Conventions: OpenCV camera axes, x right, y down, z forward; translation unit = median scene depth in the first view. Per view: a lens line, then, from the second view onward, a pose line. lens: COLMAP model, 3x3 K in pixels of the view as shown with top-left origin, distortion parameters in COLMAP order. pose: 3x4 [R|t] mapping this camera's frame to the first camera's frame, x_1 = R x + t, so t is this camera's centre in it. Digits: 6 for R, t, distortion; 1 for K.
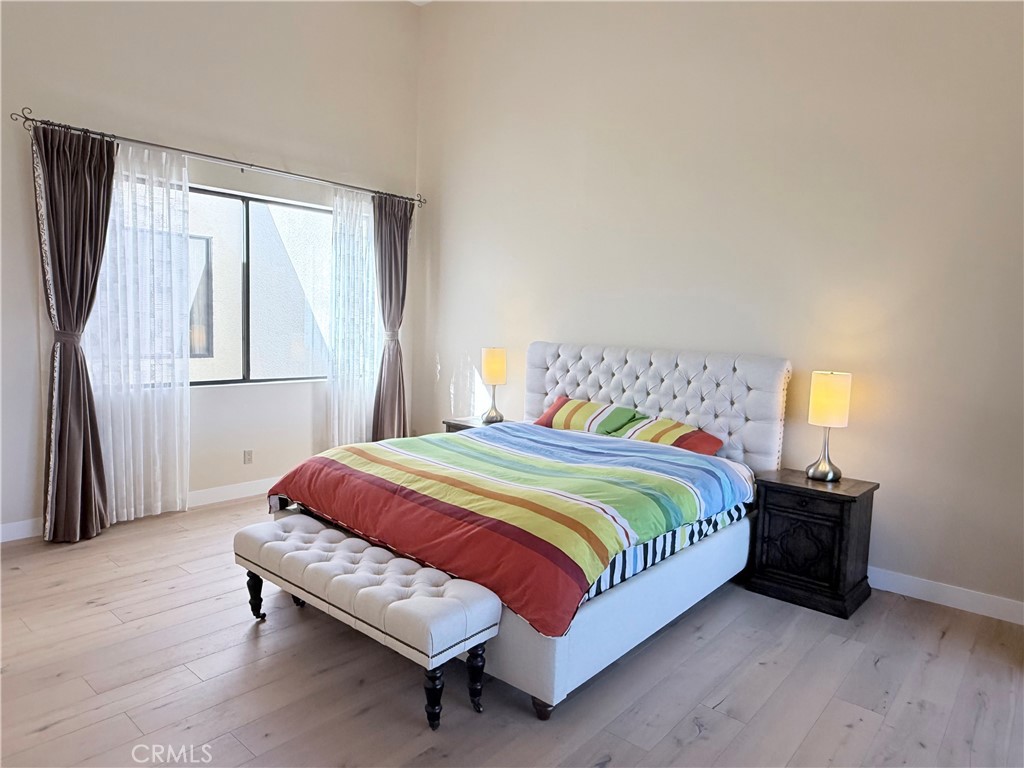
lens RADIAL K [[648.4, 0, 512.0], [0, 648.4, 384.0], [0, 0, 1]] dist [-0.001726, 0.000737]
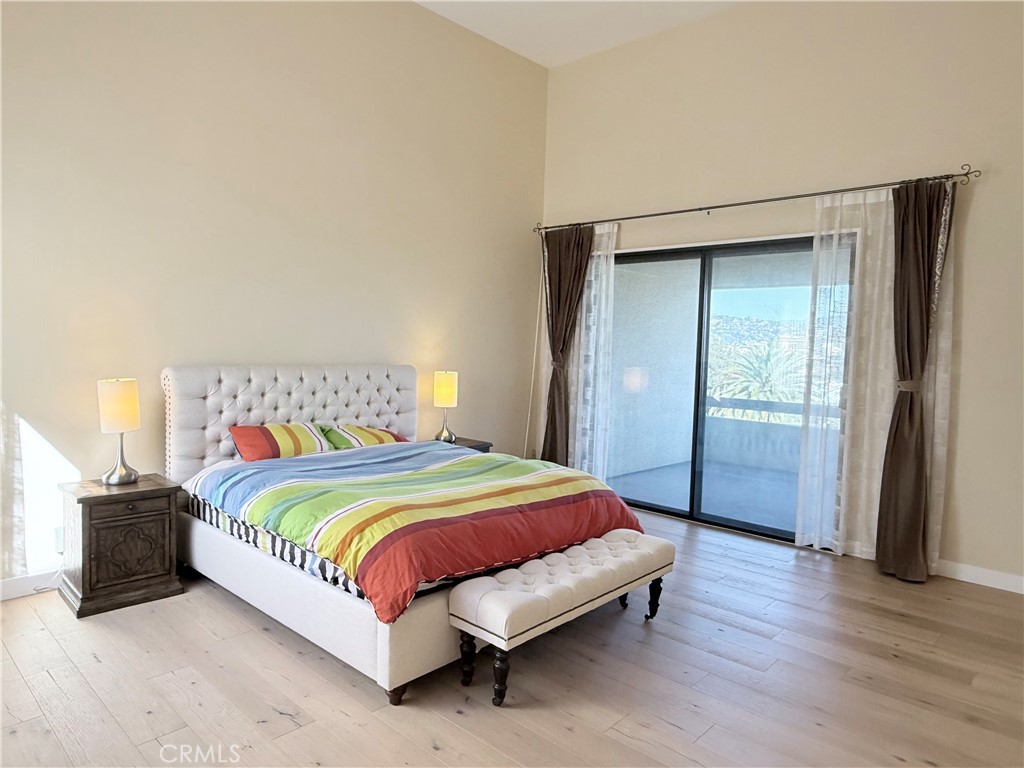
lens RADIAL K [[648.4, 0, 512.0], [0, 648.4, 384.0], [0, 0, 1]] dist [-0.001726, 0.000737]
pose [[0.046650, -0.103155, 0.993571, -0.893669], [0.074439, 0.992247, 0.099523, -0.113099], [-0.996134, 0.069318, 0.053967, 0.656891]]
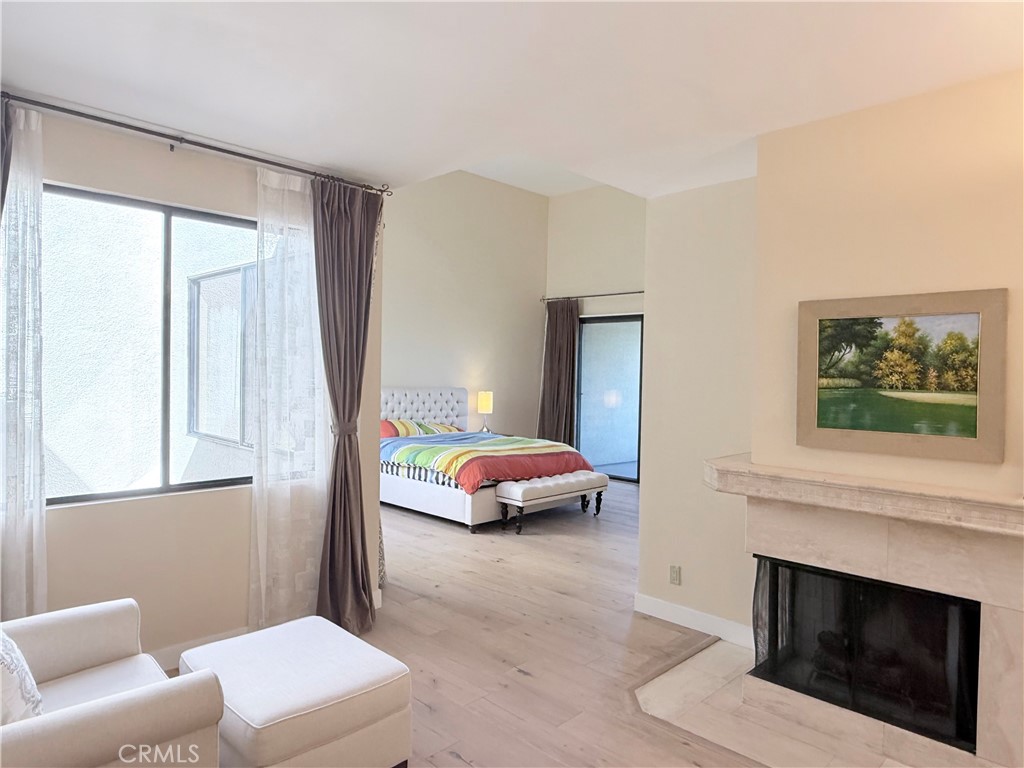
lens RADIAL K [[648.4, 0, 512.0], [0, 648.4, 384.0], [0, 0, 1]] dist [-0.001726, 0.000737]
pose [[0.074524, -0.057018, 0.995588, -1.699143], [0.081632, 0.995362, 0.050895, -0.143624], [-0.993872, 0.077479, 0.078833, 0.602180]]
